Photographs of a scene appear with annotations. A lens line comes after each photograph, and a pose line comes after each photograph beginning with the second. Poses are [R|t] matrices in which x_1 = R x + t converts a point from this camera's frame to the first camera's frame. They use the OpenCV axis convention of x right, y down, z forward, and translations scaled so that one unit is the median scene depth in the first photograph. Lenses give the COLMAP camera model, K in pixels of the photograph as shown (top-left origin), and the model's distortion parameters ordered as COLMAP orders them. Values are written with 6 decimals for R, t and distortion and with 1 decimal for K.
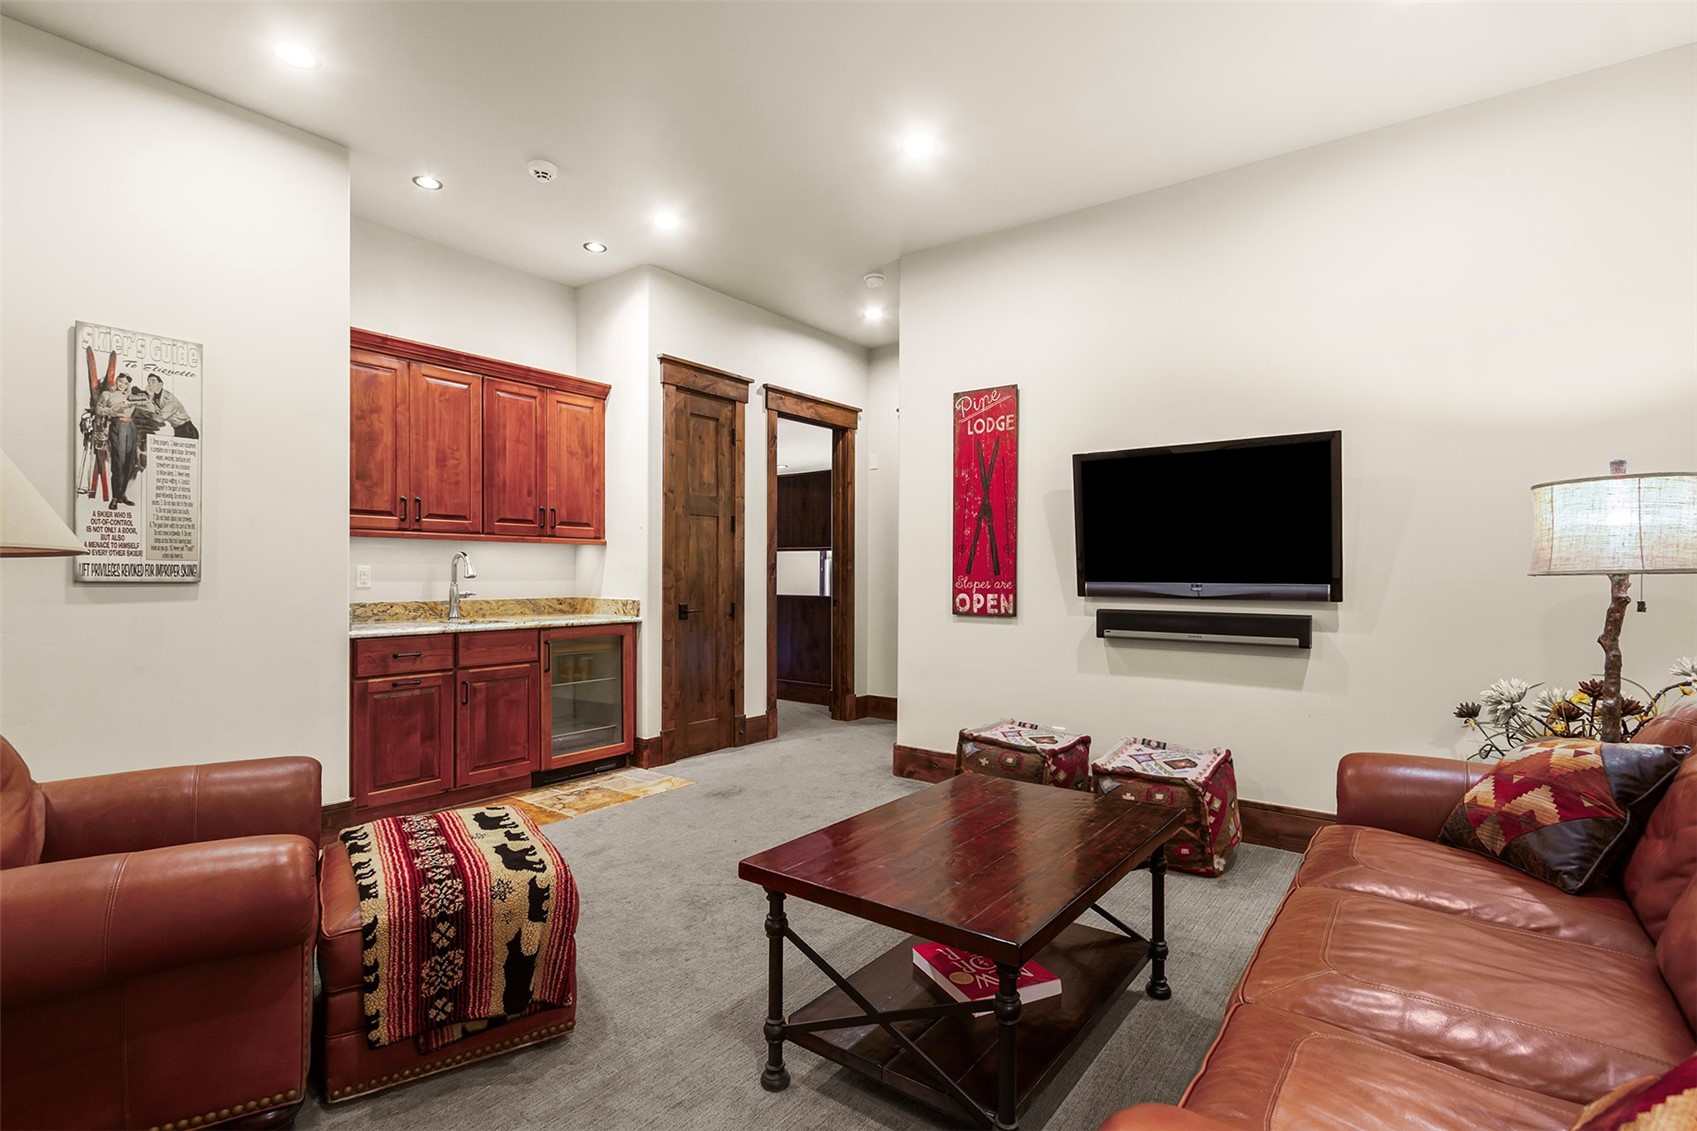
lens RADIAL K [[808.5, 0, 845.5], [0, 808.5, 572.0], [0, 0, 1]] dist [0.004013, -0.001492]
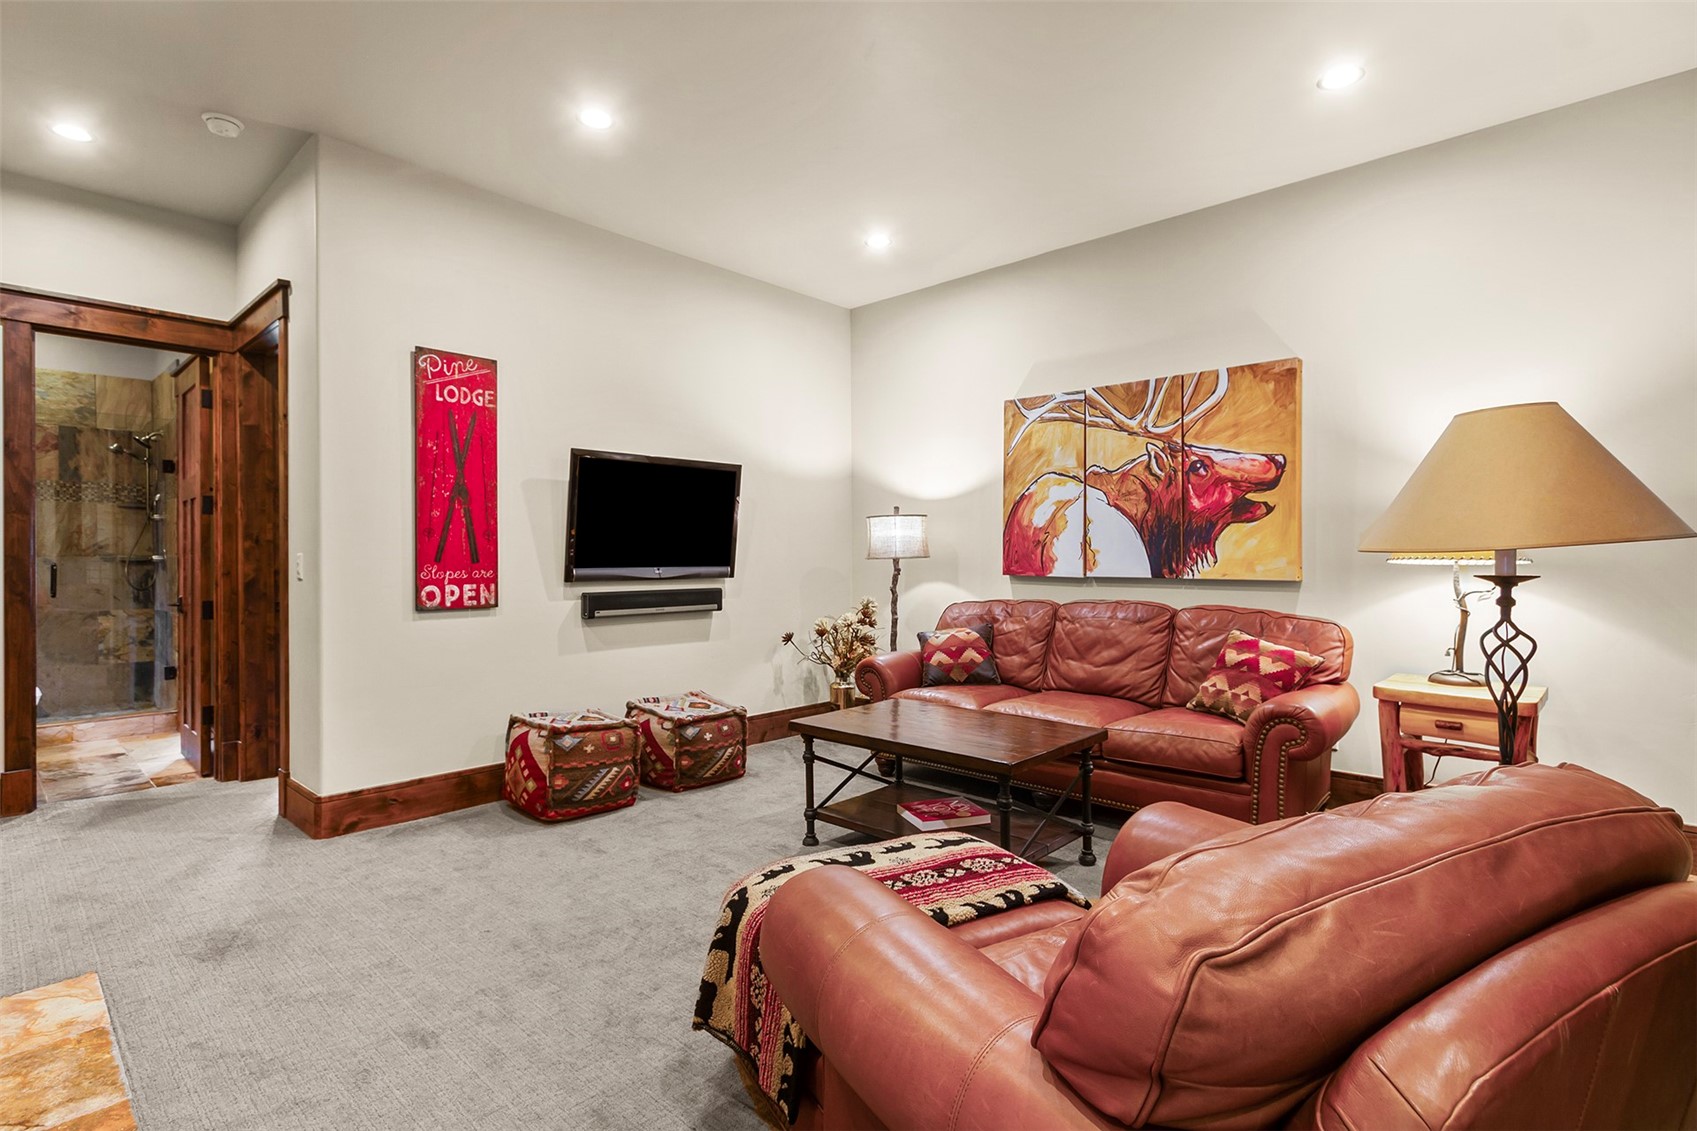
lens RADIAL K [[824.6, 0, 844.6], [0, 824.6, 549.9], [0, 0, 1]] dist [0.003556, 0.000214]
pose [[0.096558, 0.004745, 0.995316, -0.694336], [0.002996, 0.999983, -0.005058, -0.005102], [-0.995323, 0.003471, 0.096542, 0.496290]]
